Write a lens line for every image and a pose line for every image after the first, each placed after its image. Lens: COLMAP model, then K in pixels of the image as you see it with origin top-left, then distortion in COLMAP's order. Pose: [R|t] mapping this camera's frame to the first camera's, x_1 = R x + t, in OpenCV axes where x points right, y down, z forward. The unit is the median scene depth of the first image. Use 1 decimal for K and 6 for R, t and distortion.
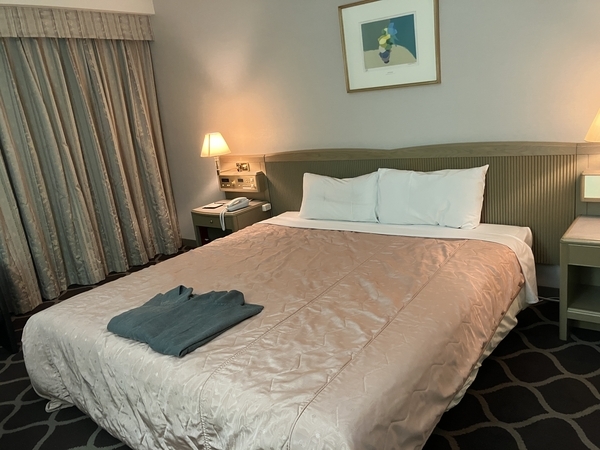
lens RADIAL K [[486.3, 0, 303.4], [0, 486.3, 228.0], [0, 0, 1]] dist [0.032492, -0.039215]
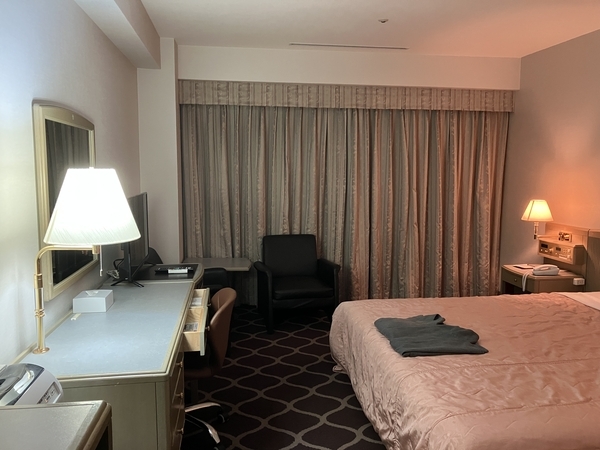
lens RADIAL K [[486.3, 0, 299.9], [0, 486.3, 222.8], [0, 0, 1]] dist [0.032492, -0.039215]
pose [[0.710871, 0.192425, -0.676487, 0.186990], [-0.264166, 0.964472, -0.003252, -0.006336], [0.651827, 0.181017, 0.736447, -0.121167]]
